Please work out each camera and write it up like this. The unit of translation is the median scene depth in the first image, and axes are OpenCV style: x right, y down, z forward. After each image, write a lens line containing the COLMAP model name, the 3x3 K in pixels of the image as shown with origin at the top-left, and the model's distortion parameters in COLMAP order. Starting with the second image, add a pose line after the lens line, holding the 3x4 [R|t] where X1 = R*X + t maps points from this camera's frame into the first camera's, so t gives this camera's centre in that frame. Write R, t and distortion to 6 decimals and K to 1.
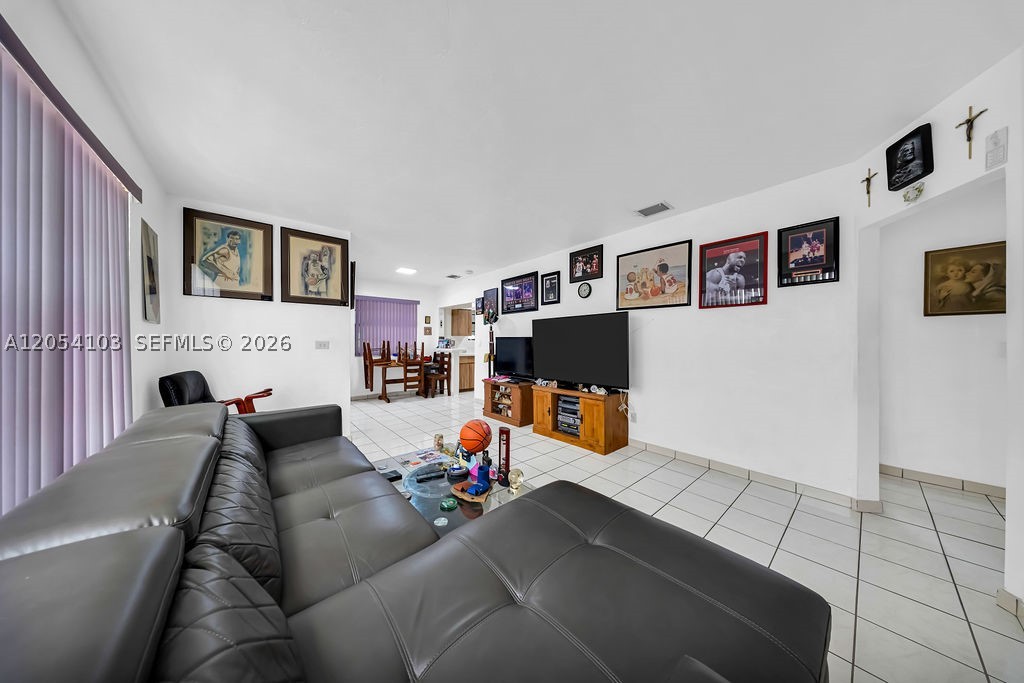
lens RADIAL K [[301.2, 0, 510.8], [0, 301.2, 341.5], [0, 0, 1]] dist [-0.006068, -0.000107]
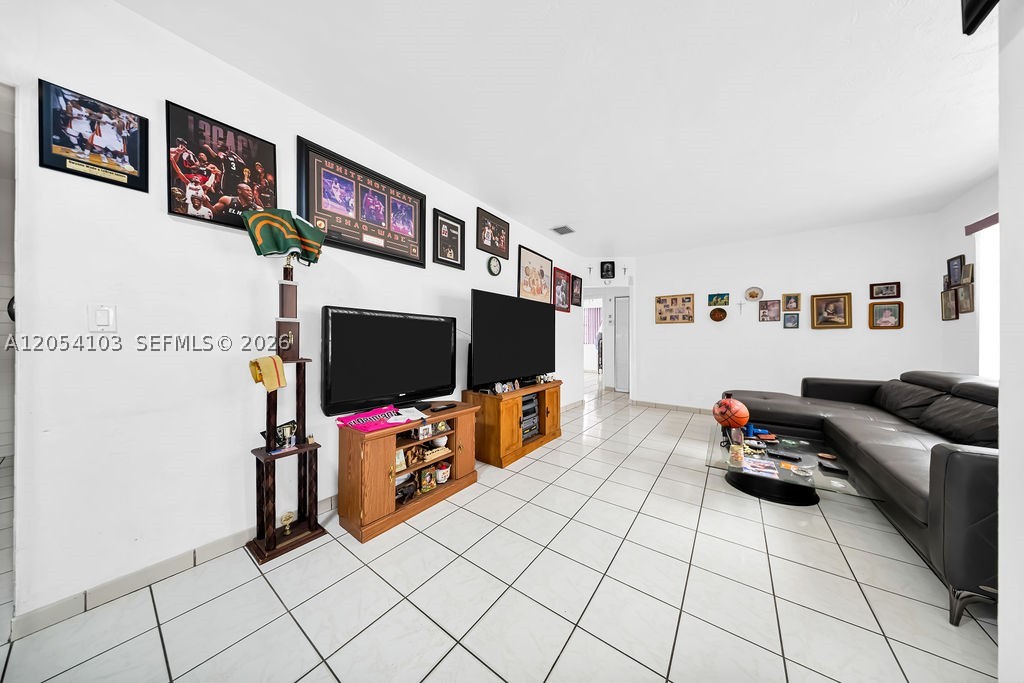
lens RADIAL K [[301.2, 0, 510.8], [0, 301.2, 341.5], [0, 0, 1]] dist [-0.006068, -0.000107]
pose [[-0.242510, -0.005253, 0.970135, -0.412081], [-0.001435, 0.999986, 0.005056, 0.021633], [-0.970148, -0.000166, -0.242514, 0.856088]]
